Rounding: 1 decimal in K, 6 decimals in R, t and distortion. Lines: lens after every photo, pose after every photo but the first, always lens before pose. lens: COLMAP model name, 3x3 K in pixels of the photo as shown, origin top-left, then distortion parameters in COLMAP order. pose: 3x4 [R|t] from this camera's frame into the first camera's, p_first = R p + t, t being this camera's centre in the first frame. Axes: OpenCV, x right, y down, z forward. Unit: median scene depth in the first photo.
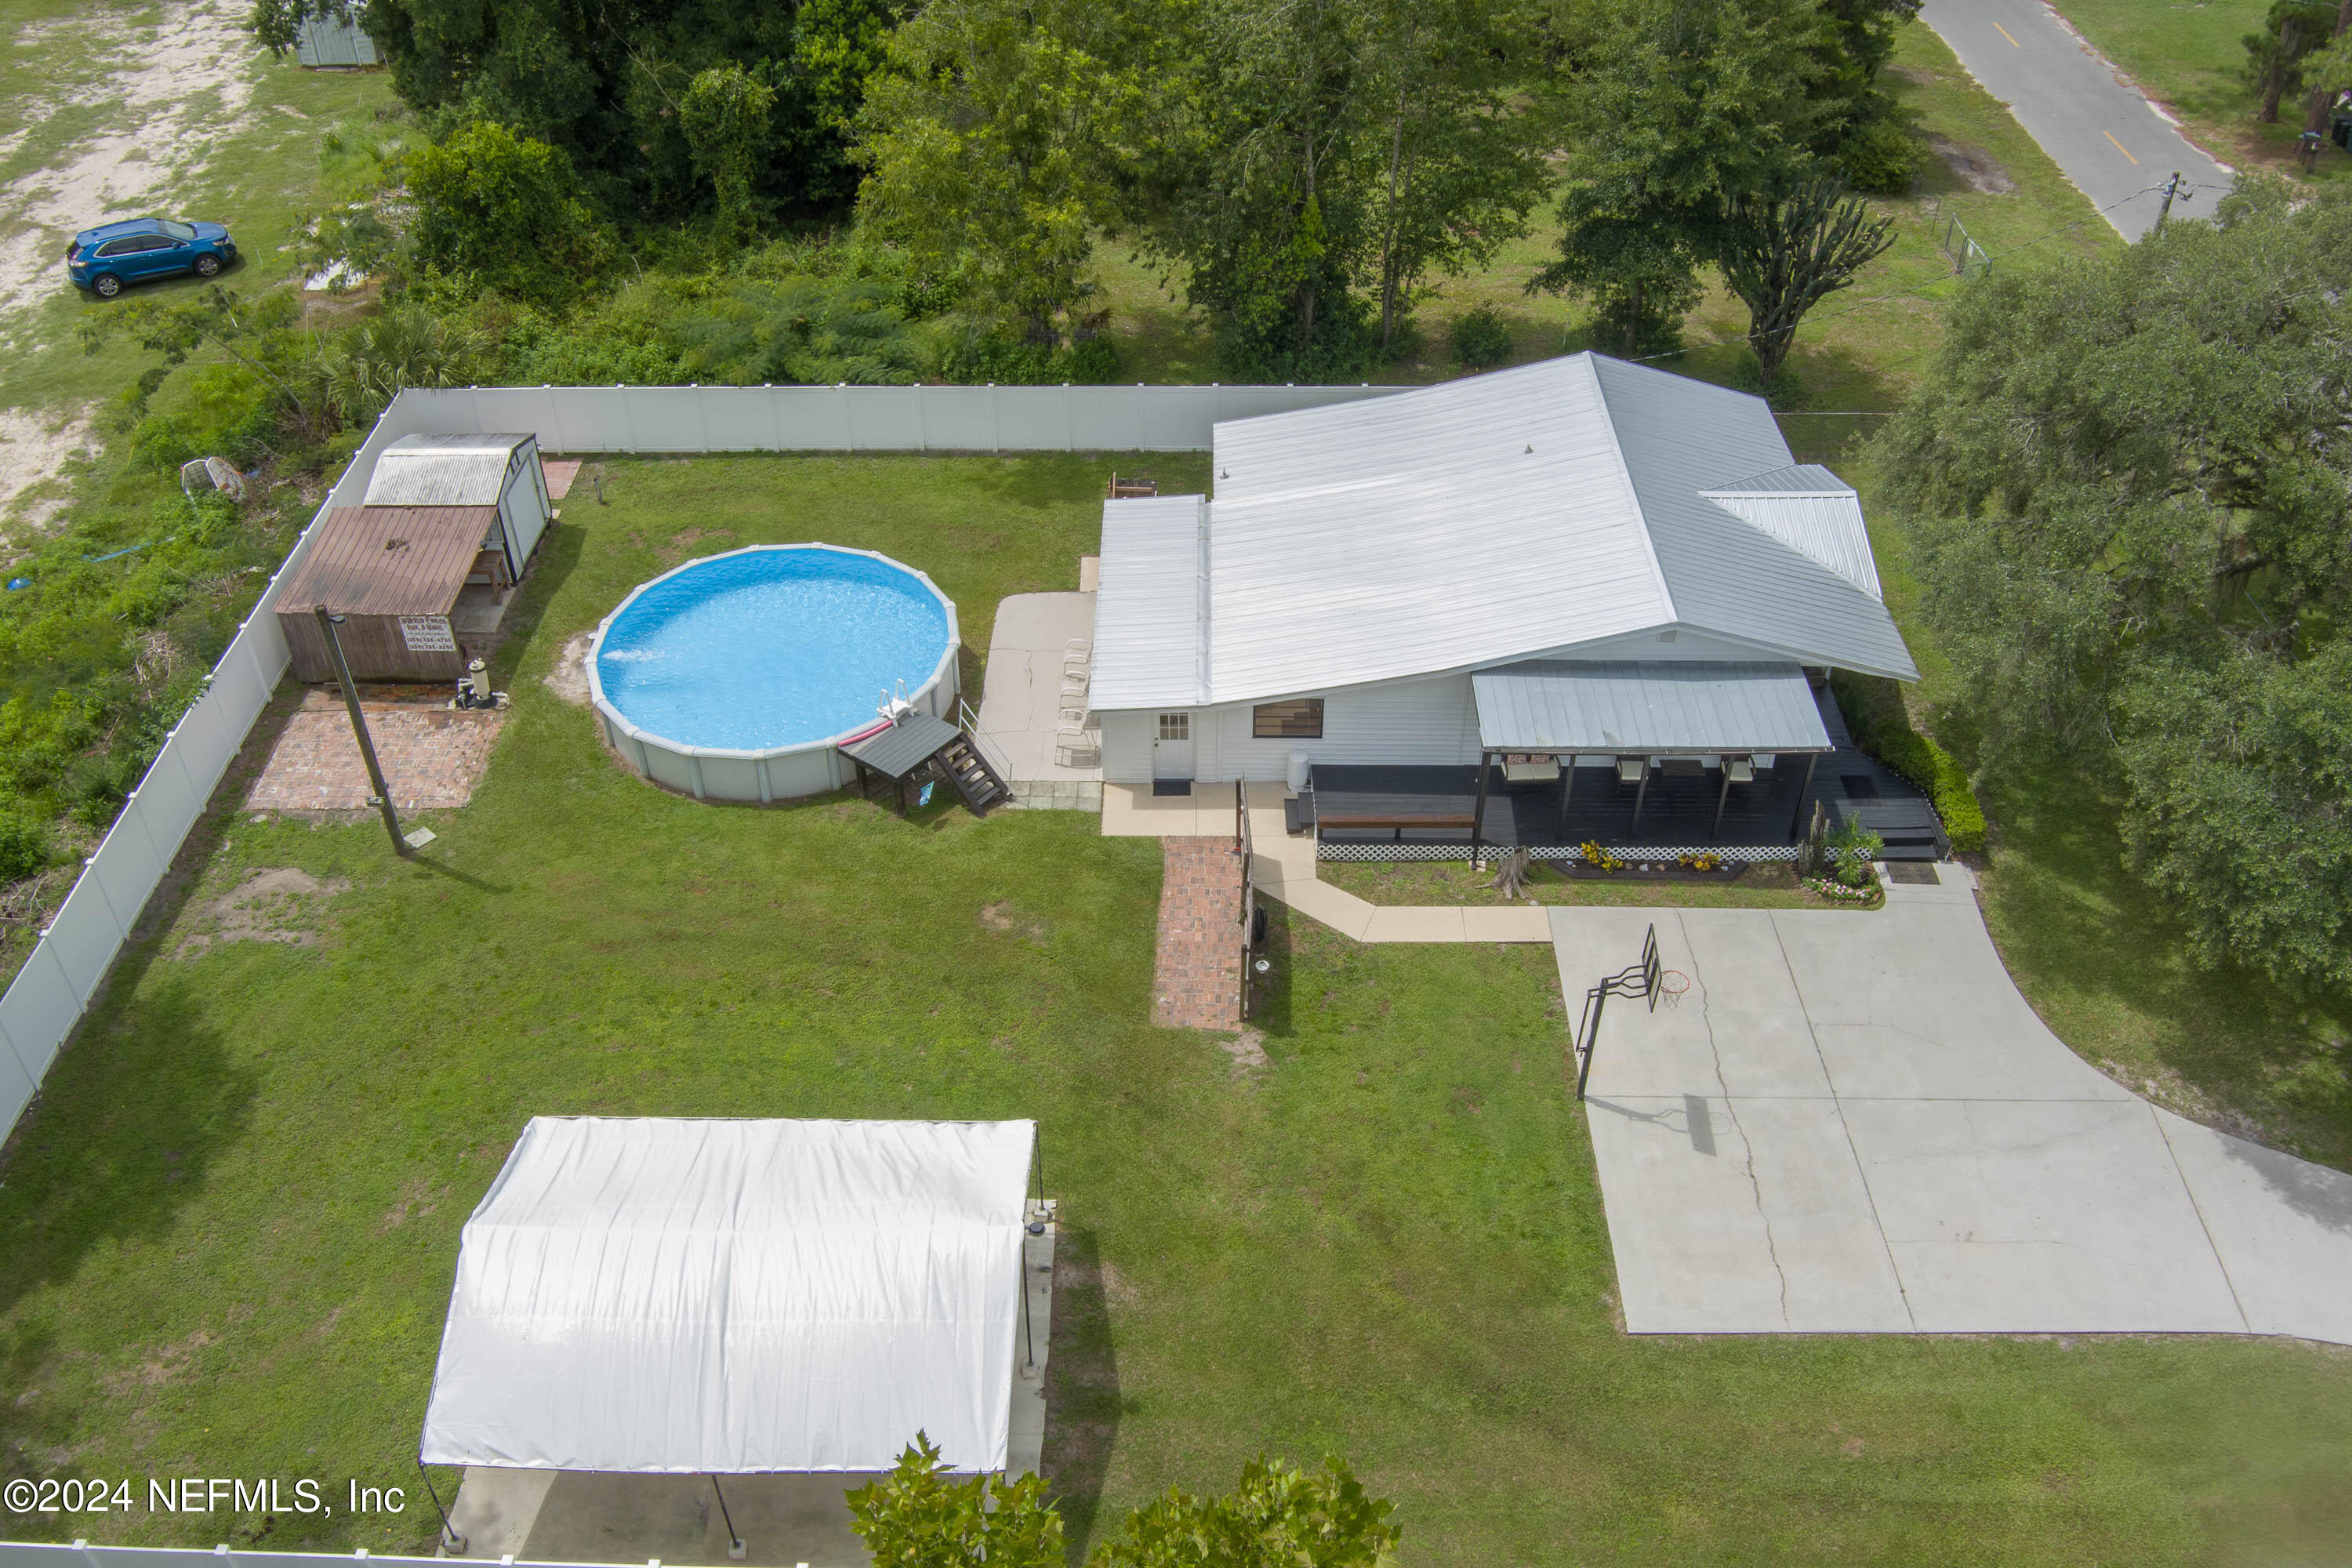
lens RADIAL K [[1945.2, 0, 1176.0], [0, 1945.2, 784.0], [0, 0, 1]] dist [-0.058769, 0.011522]
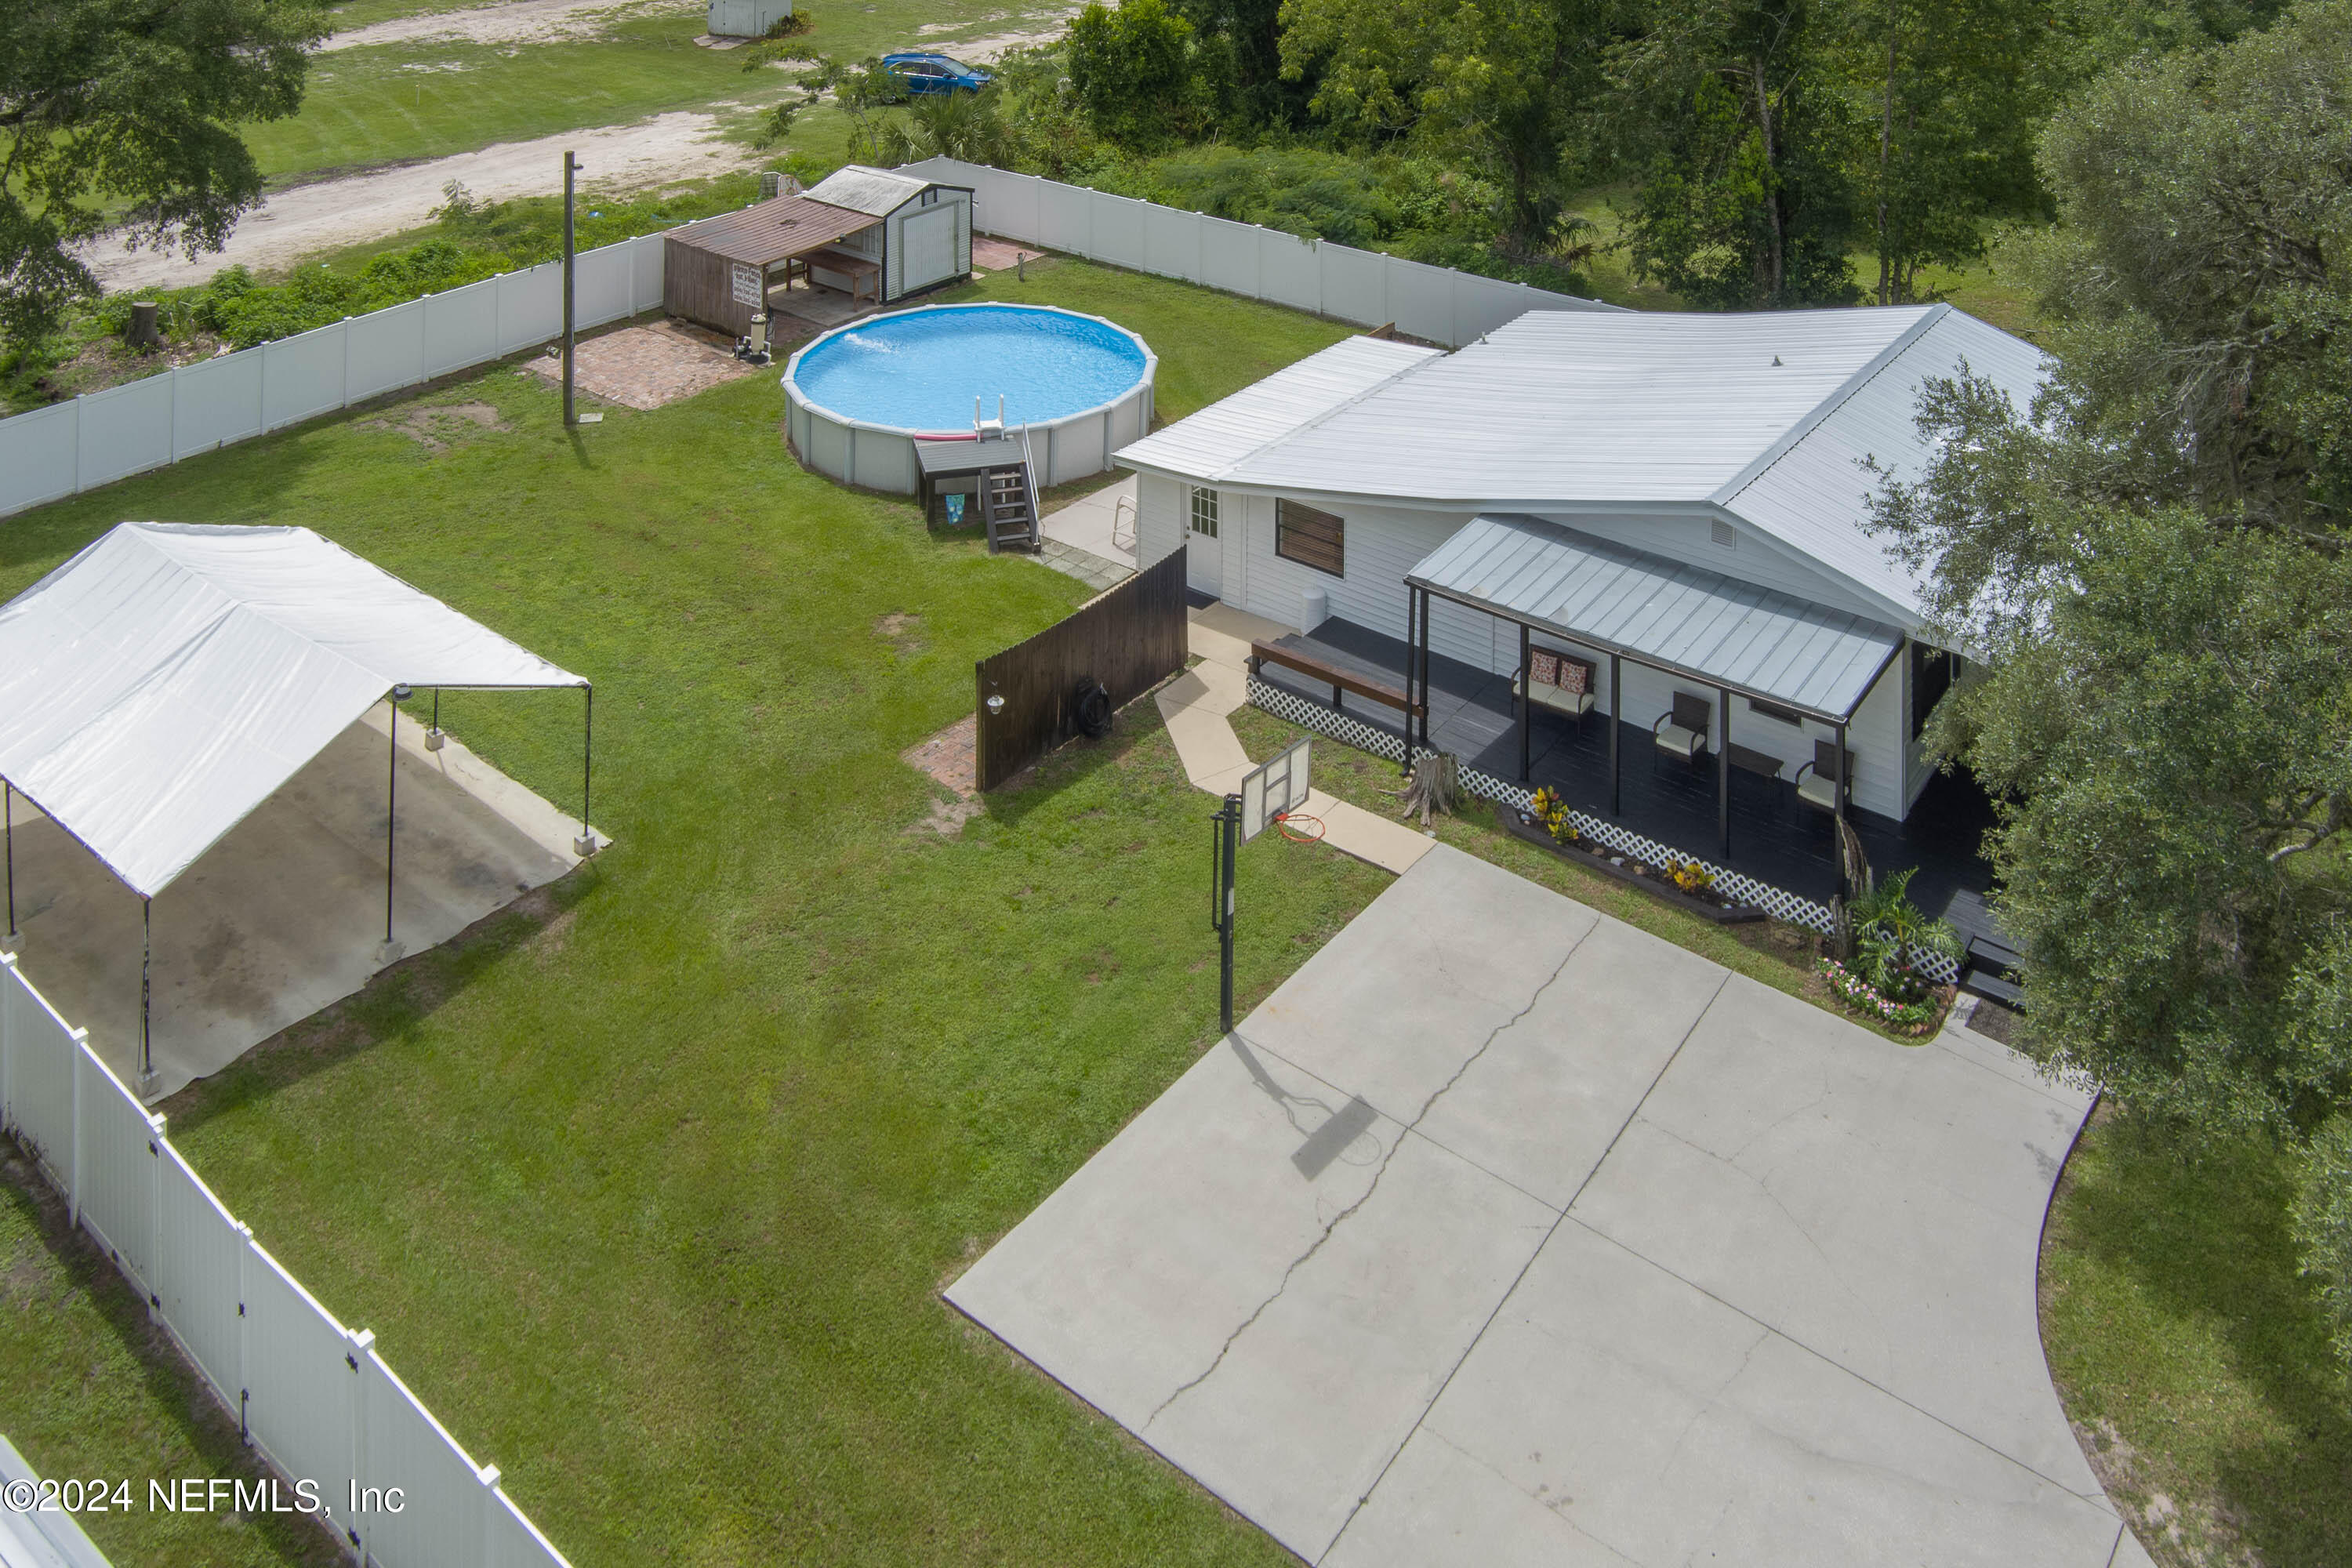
lens RADIAL K [[1578.8, 0, 1176.0], [0, 1578.8, 784.0], [0, 0, 1]] dist [-0.011000, -0.004907]
pose [[0.792095, 0.351946, -0.498719, 0.373571], [-0.382868, 0.922796, 0.043124, 0.051489], [0.475393, 0.156785, 0.865690, 0.403326]]
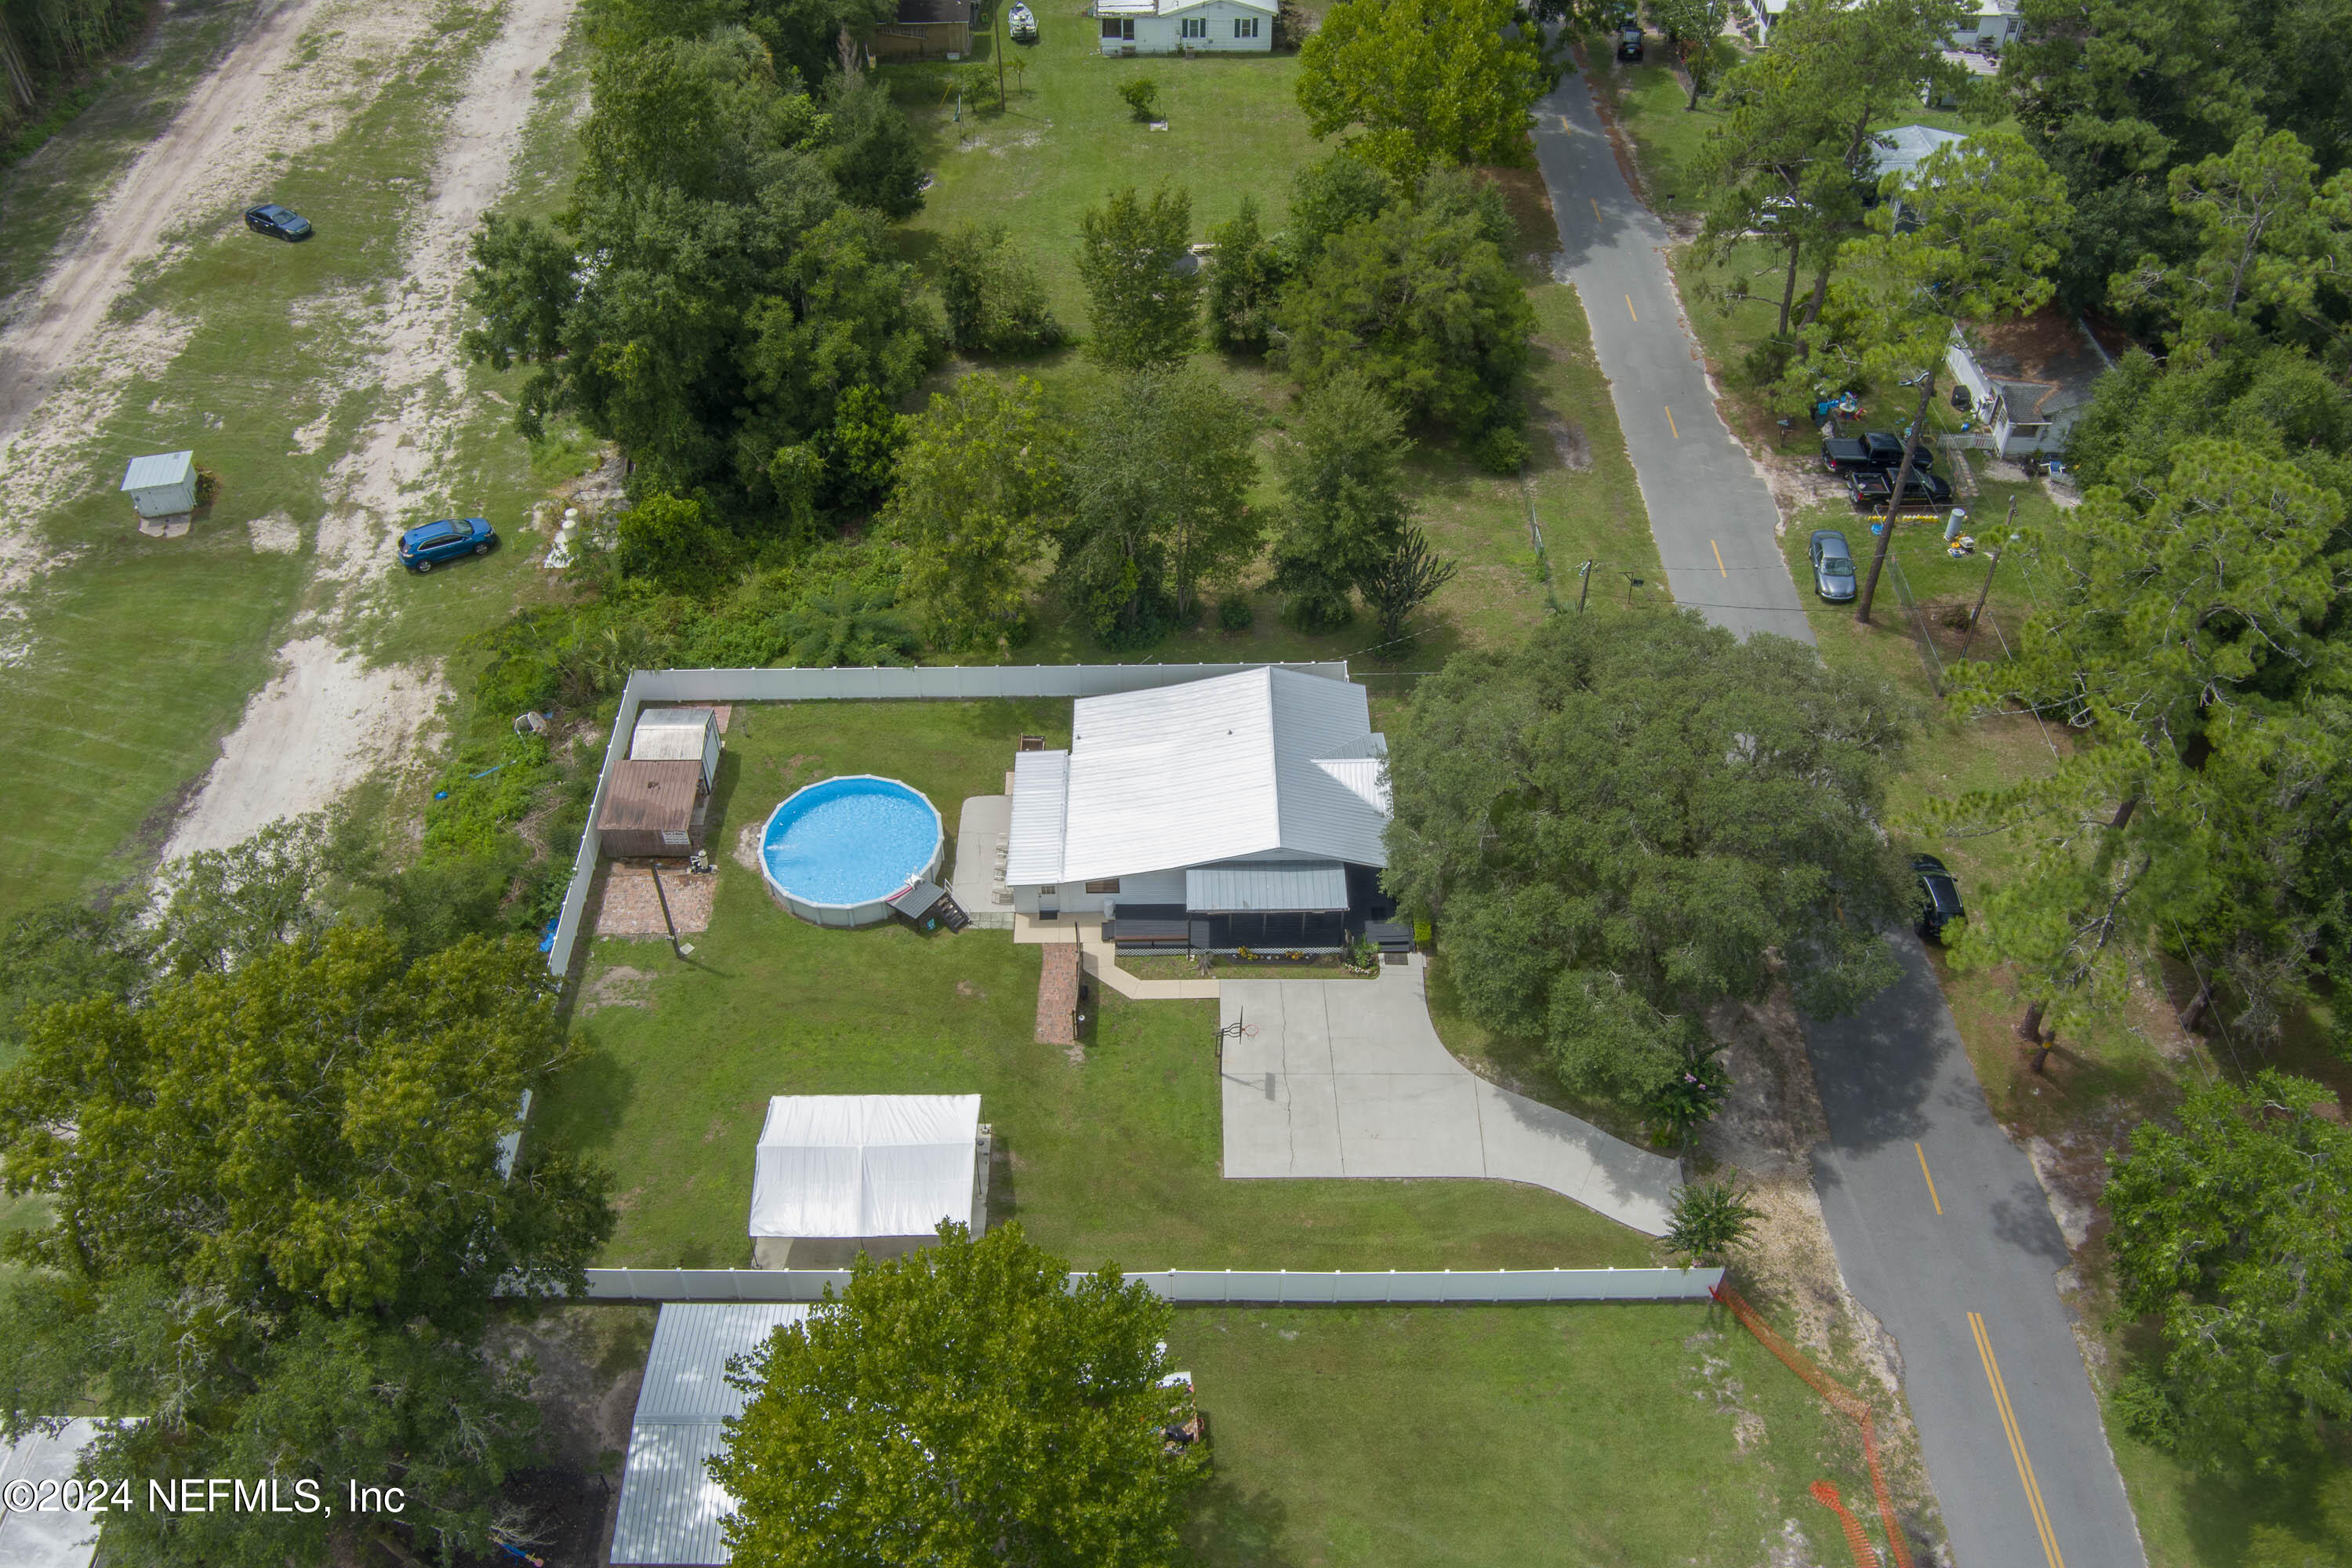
lens RADIAL K [[1892.9, 0, 1176.0], [0, 1892.9, 784.0], [0, 0, 1]] dist [-0.003296, -0.153121]
pose [[0.999844, -0.011709, 0.013193, 0.109296], [0.010420, 0.995532, 0.093851, -0.326450], [-0.014233, -0.093699, 0.995499, -0.997751]]
